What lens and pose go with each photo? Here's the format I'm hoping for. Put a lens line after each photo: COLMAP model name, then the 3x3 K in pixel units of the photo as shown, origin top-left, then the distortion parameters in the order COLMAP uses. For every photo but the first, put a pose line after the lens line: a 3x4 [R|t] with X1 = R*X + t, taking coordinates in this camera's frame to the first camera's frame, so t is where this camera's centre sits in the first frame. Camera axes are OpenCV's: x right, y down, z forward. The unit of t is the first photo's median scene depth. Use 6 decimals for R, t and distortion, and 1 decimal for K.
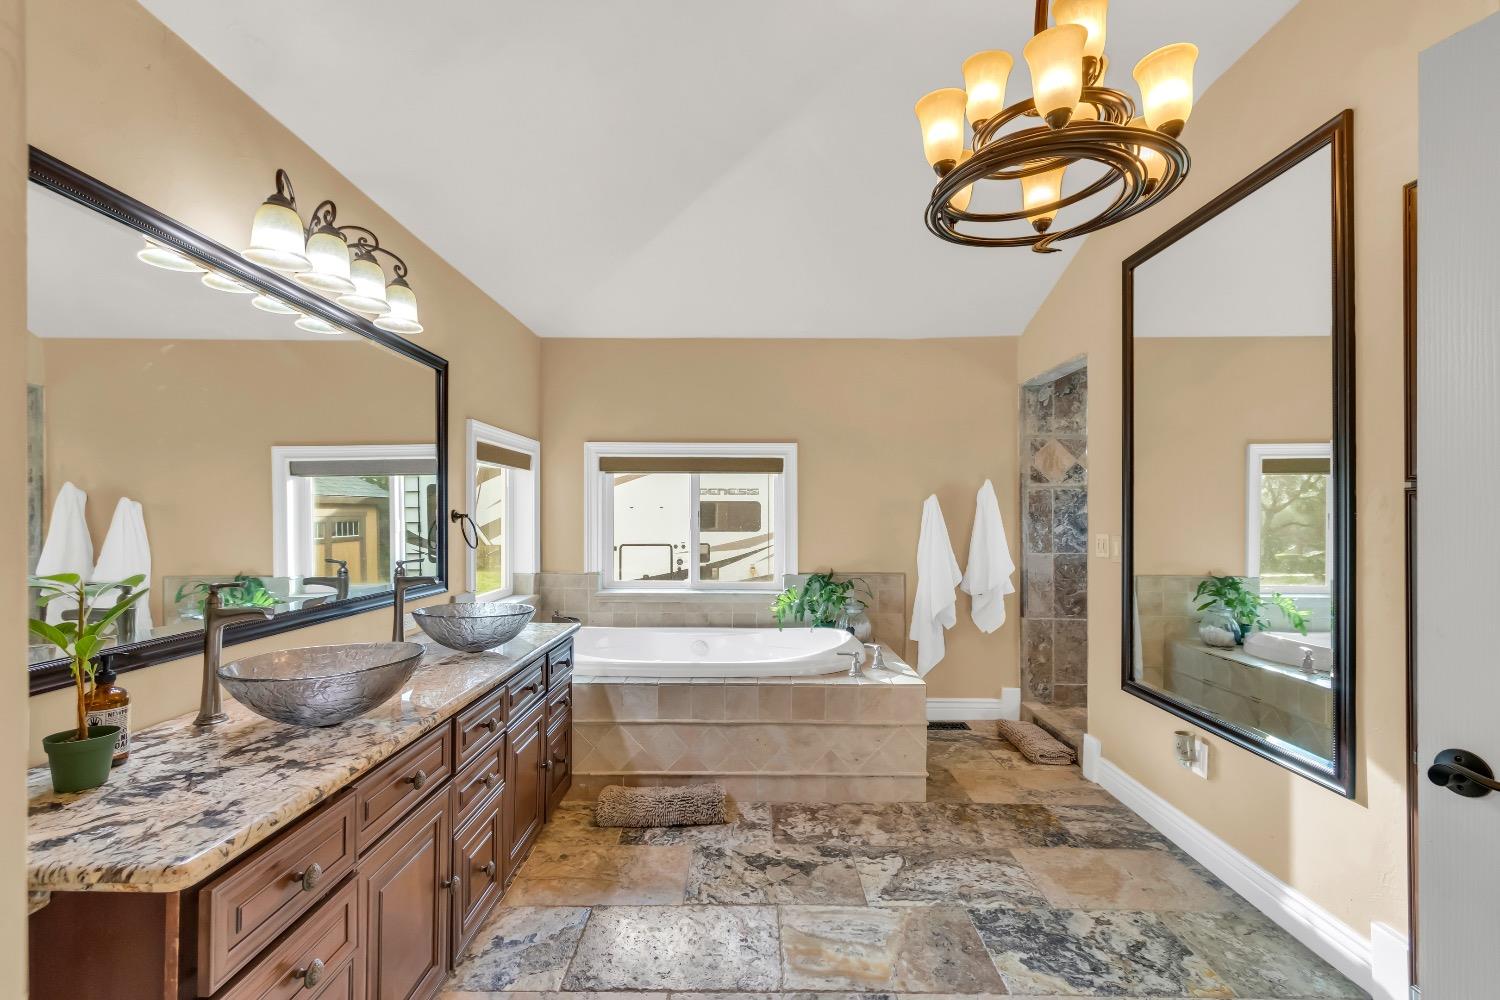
lens RADIAL K [[675.6, 0, 744.9], [0, 675.6, 504.9], [0, 0, 1]] dist [0.010351, -0.000197]
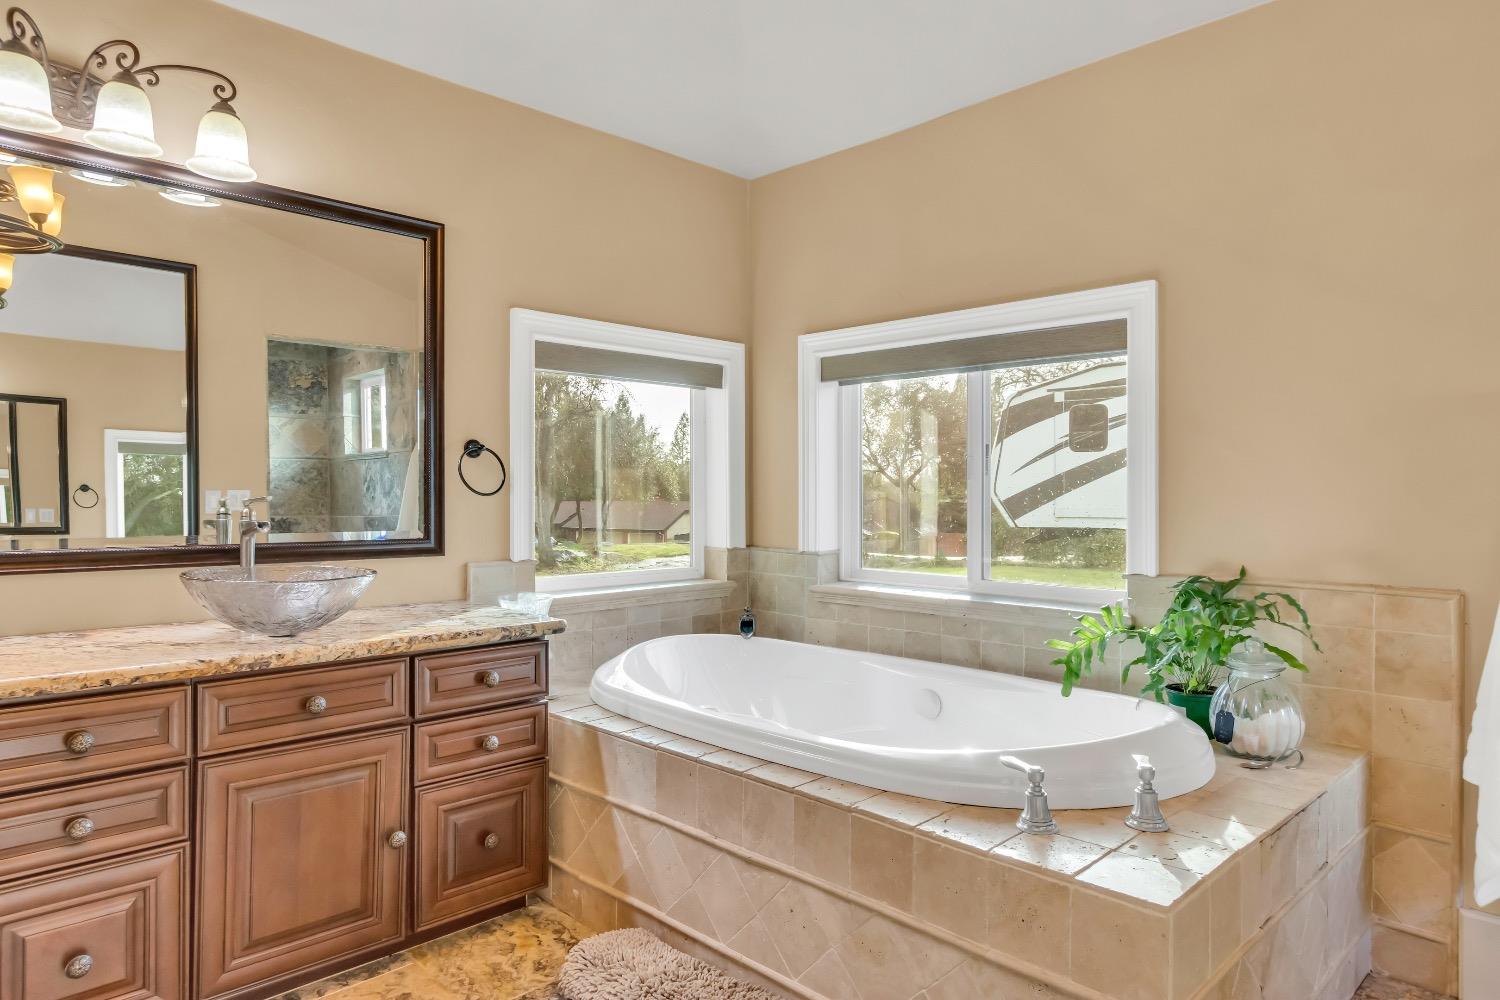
lens RADIAL K [[921.2, 0, 747.9], [0, 921.2, 493.3], [0, 0, 1]] dist [0.009881, -0.002190]
pose [[0.706946, -0.000606, -0.707267, 0.448176], [0.008682, 0.999932, 0.007821, 0.058646], [0.707214, -0.011669, 0.706903, 0.544957]]
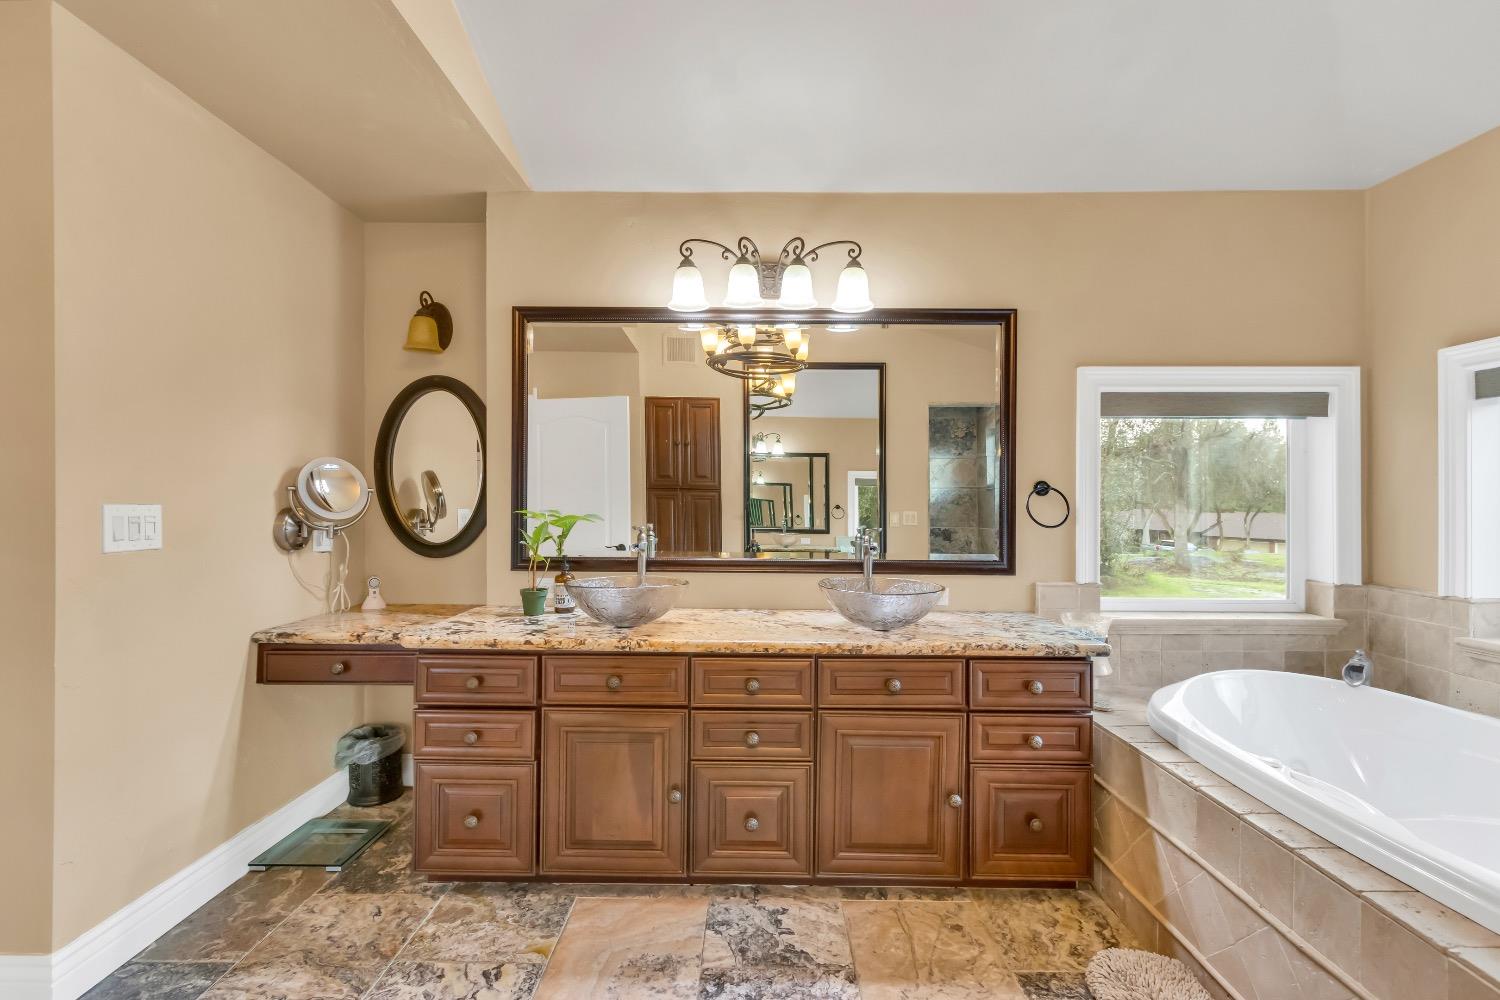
lens RADIAL K [[680.0, 0, 750.0], [0, 680.0, 500.0], [0, 0, 1]] dist [0.006635, -0.001563]
pose [[-0.004199, -0.005024, -0.999979, 0.428227], [0.008445, 0.999952, -0.005059, 0.033172], [0.999956, -0.008466, -0.004156, 0.657394]]
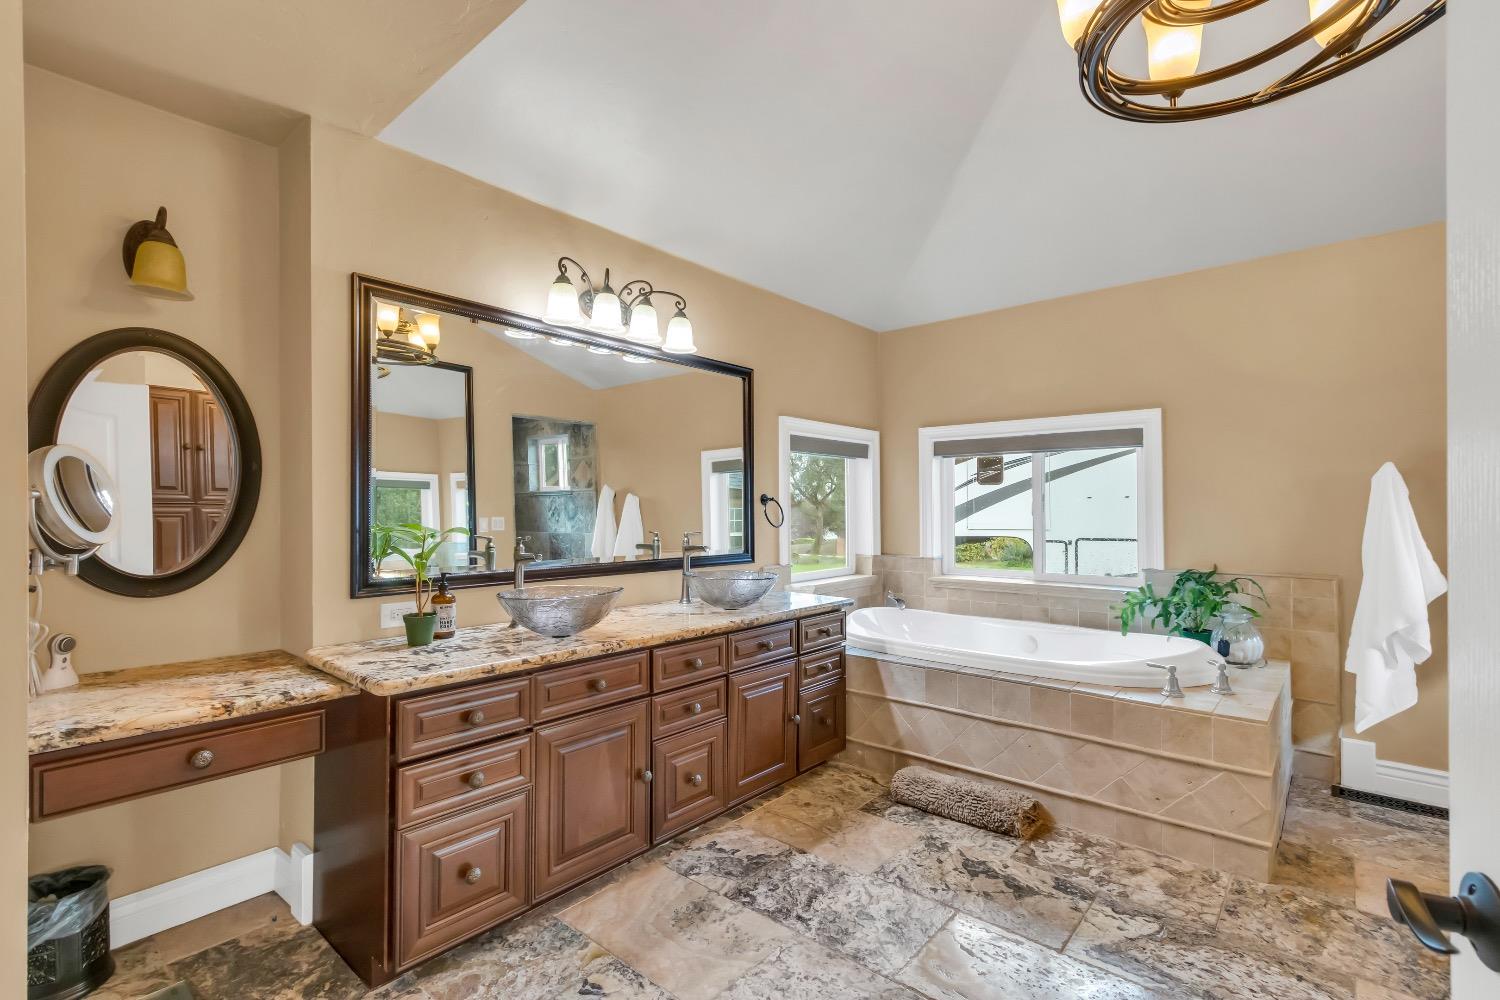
lens RADIAL K [[680.0, 0, 750.0], [0, 680.0, 500.0], [0, 0, 1]] dist [0.006635, -0.001563]
pose [[0.760901, -0.013601, -0.648726, 0.328314], [0.013096, 0.999899, -0.005603, 0.024508], [0.648736, -0.004232, 0.761002, 0.083909]]
